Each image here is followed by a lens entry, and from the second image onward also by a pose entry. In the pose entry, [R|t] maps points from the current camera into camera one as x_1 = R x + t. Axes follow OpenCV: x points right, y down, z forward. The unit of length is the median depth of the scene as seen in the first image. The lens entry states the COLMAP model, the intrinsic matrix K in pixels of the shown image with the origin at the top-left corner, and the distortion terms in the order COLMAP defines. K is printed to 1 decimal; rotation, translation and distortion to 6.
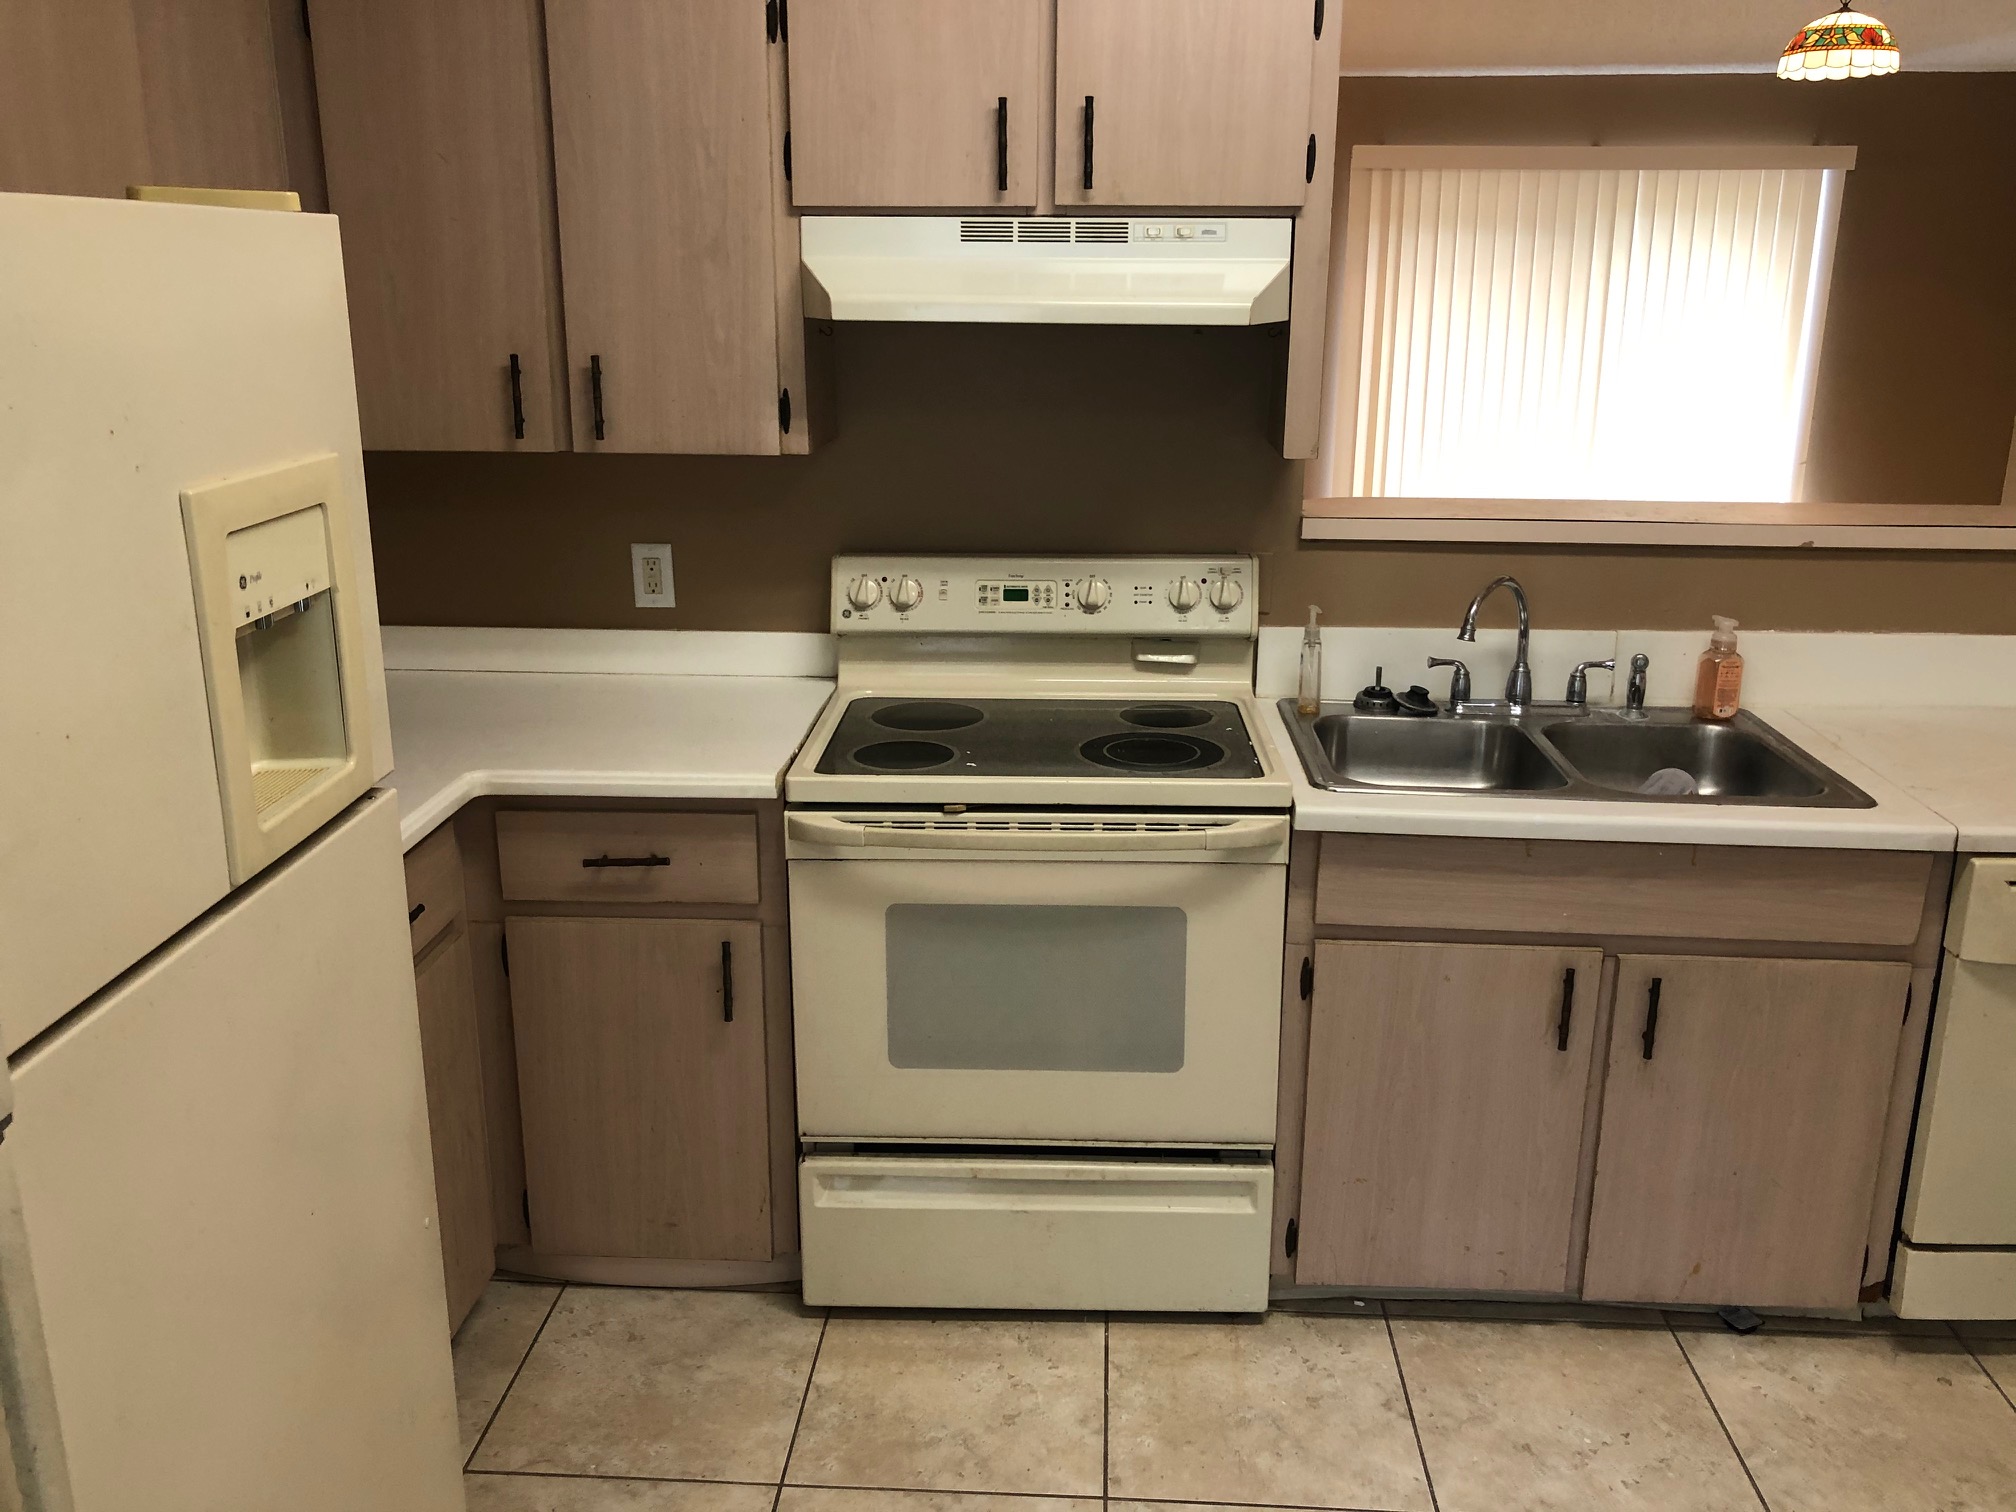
lens RADIAL K [[1653.8, 0, 1008.0], [0, 1653.8, 756.0], [0, 0, 1]] dist [0.098070, -0.314743]
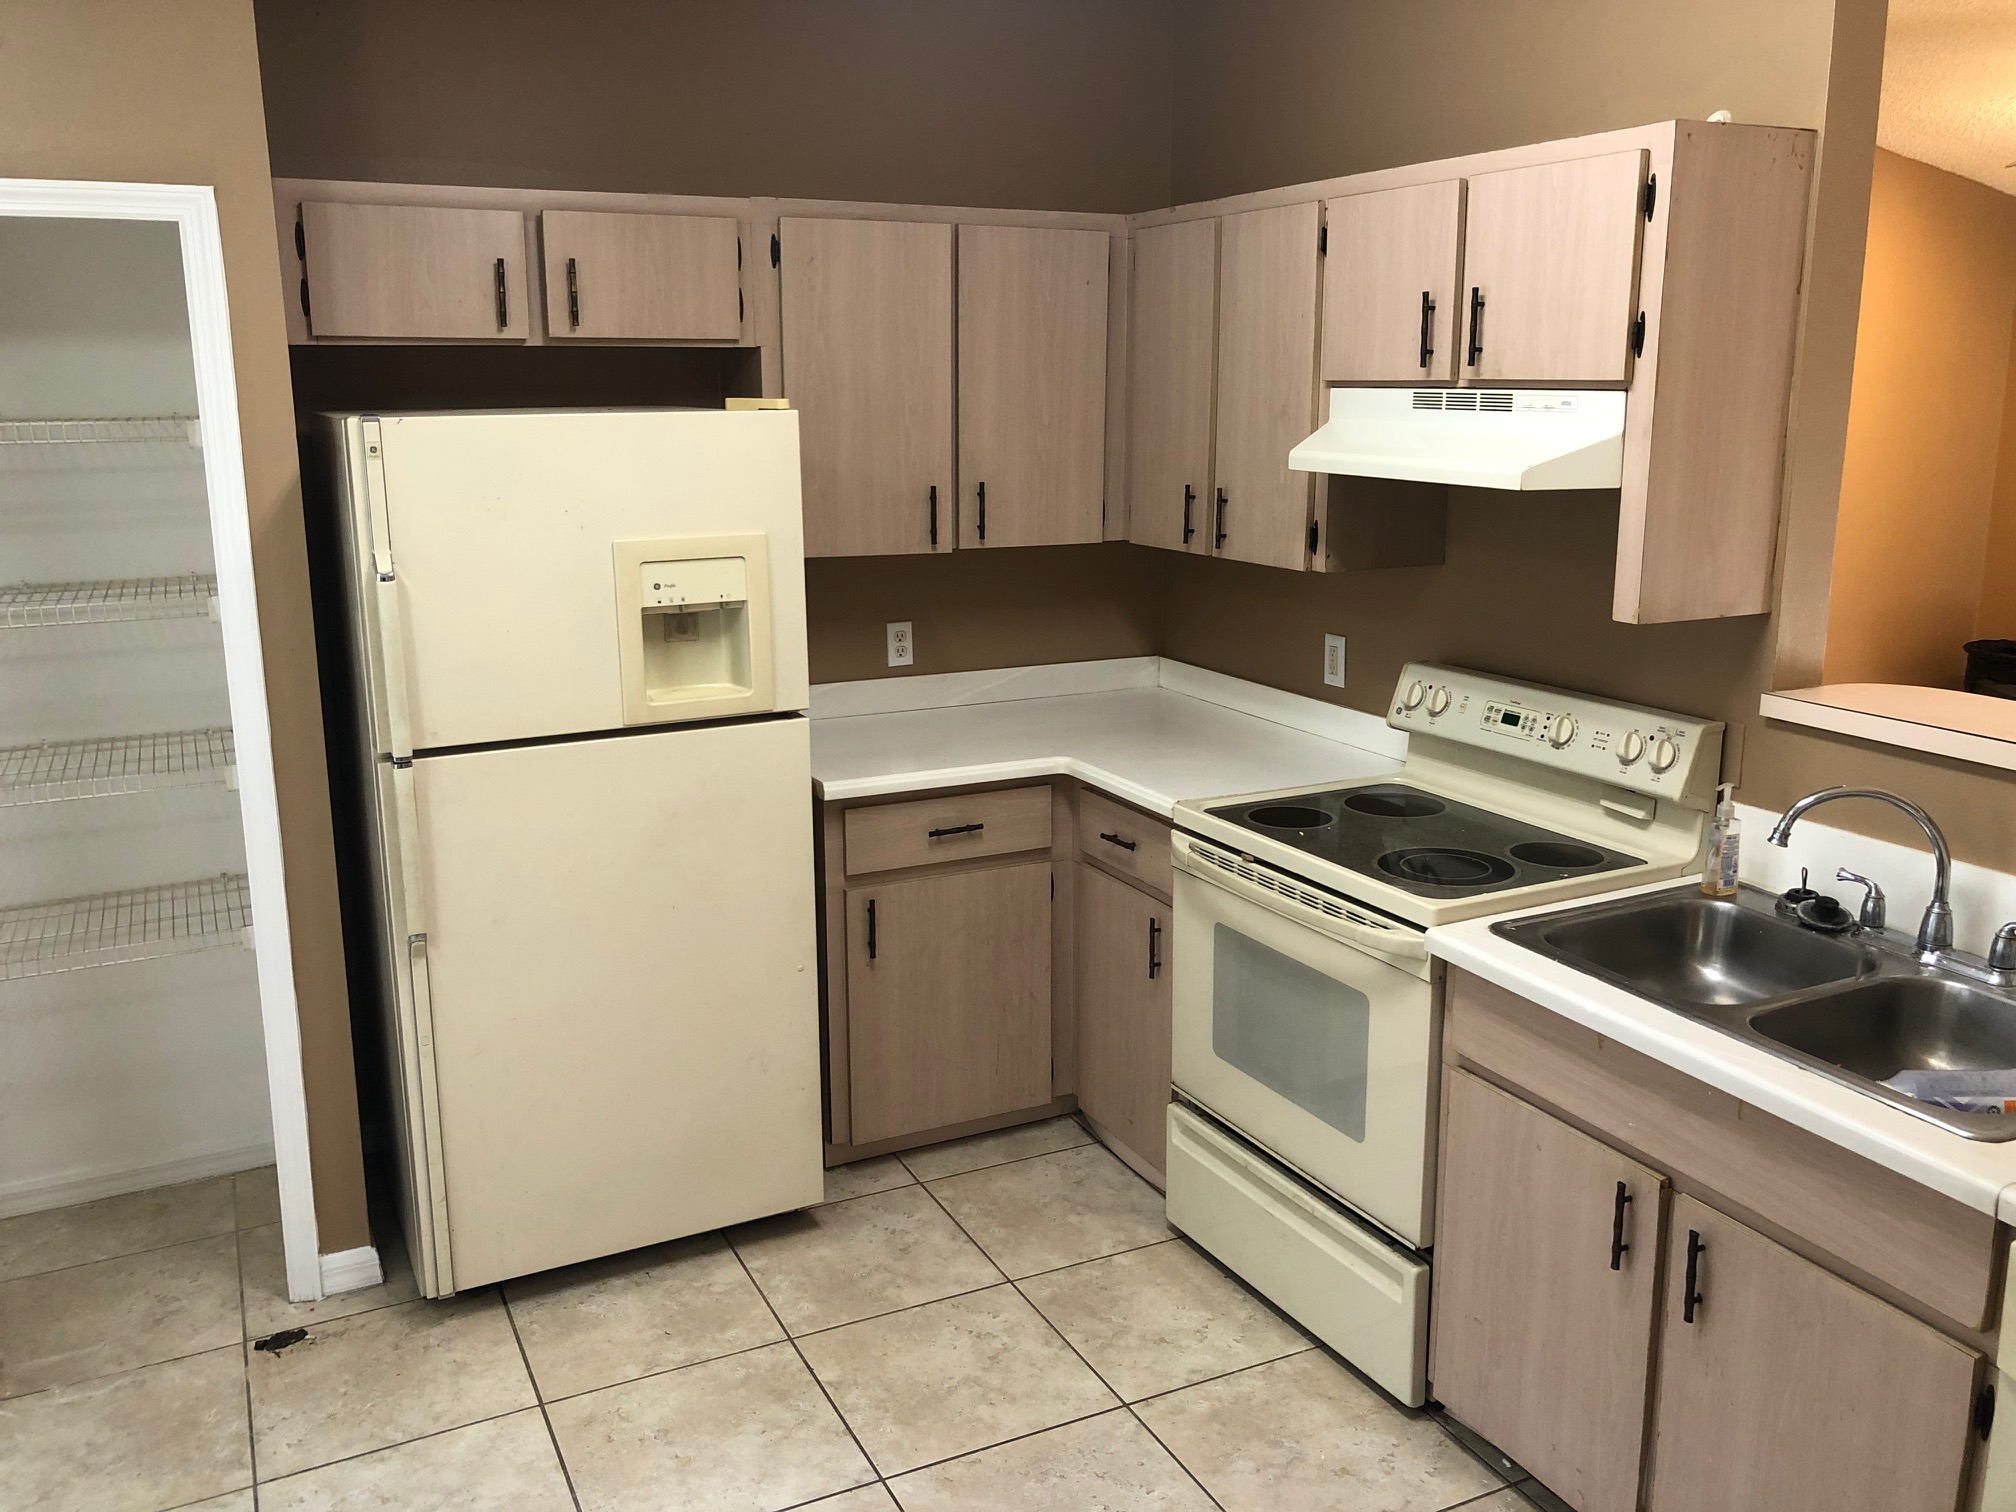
lens RADIAL K [[1653.8, 0, 1008.0], [0, 1653.8, 756.0], [0, 0, 1]] dist [0.098070, -0.314743]
pose [[0.489678, 0.189445, -0.851073, 0.890060], [-0.235933, 0.968485, 0.079833, -0.095134], [0.839375, 0.161704, 0.518942, 0.179006]]
